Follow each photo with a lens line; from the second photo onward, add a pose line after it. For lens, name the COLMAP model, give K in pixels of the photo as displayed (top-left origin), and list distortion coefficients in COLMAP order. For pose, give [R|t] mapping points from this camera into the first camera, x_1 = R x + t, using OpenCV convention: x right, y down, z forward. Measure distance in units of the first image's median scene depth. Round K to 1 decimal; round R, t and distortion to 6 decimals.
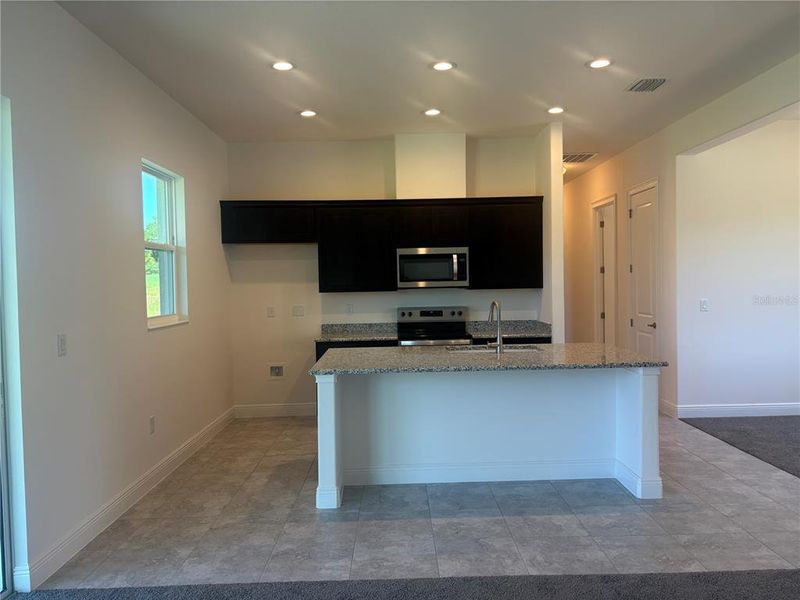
lens RADIAL K [[604.2, 0, 400.0], [0, 604.2, 300.0], [0, 0, 1]] dist [0.050570, -0.052666]
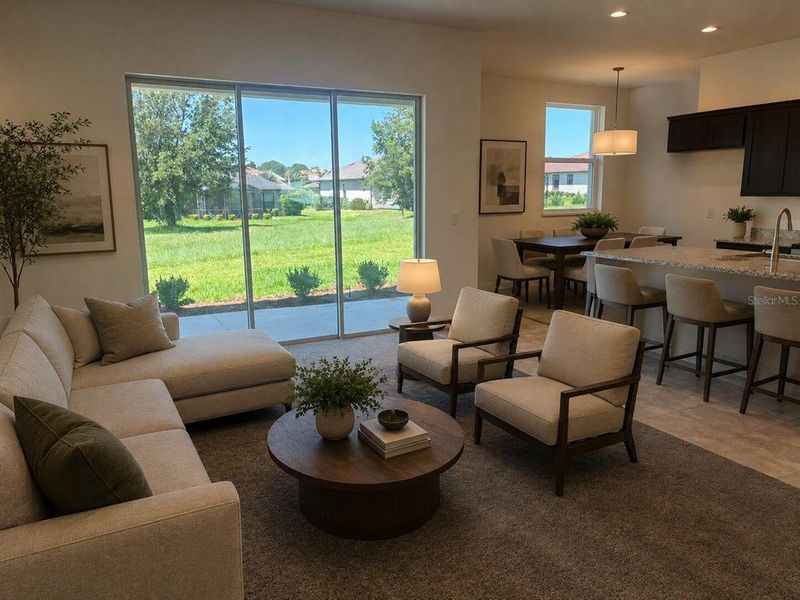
lens RADIAL K [[604.2, 0, 400.0], [0, 604.2, 300.0], [0, 0, 1]] dist [0.050570, -0.052666]
pose [[0.438090, 0.179580, -0.880811, 0.600394], [-0.034596, 0.982485, 0.183103, -0.009615], [0.898265, -0.049742, 0.436629, -0.008604]]
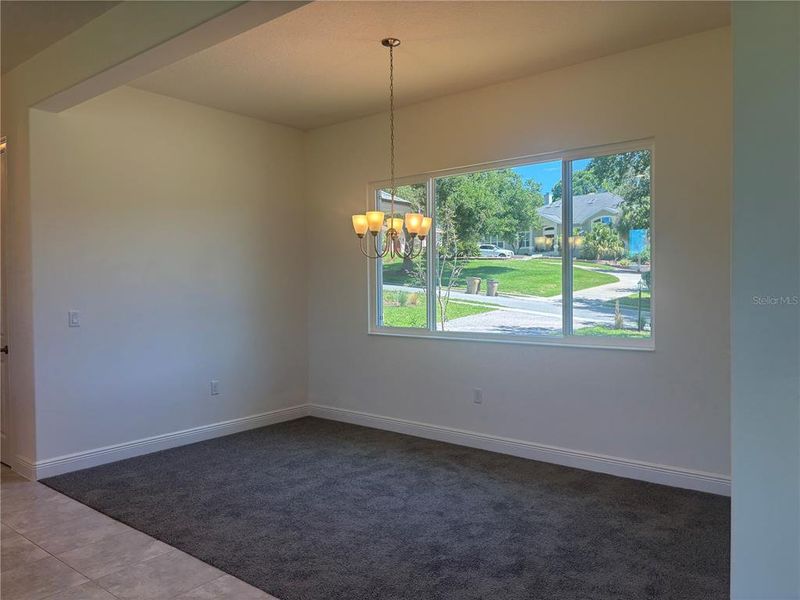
lens RADIAL K [[604.2, 0, 400.0], [0, 604.2, 300.0], [0, 0, 1]] dist [0.050570, -0.052666]
pose [[0.638763, 0.000179, 0.769403, 0.182350], [0.022367, 0.999573, -0.018802, 0.008645], [-0.769078, 0.029219, 0.638486, 0.223090]]
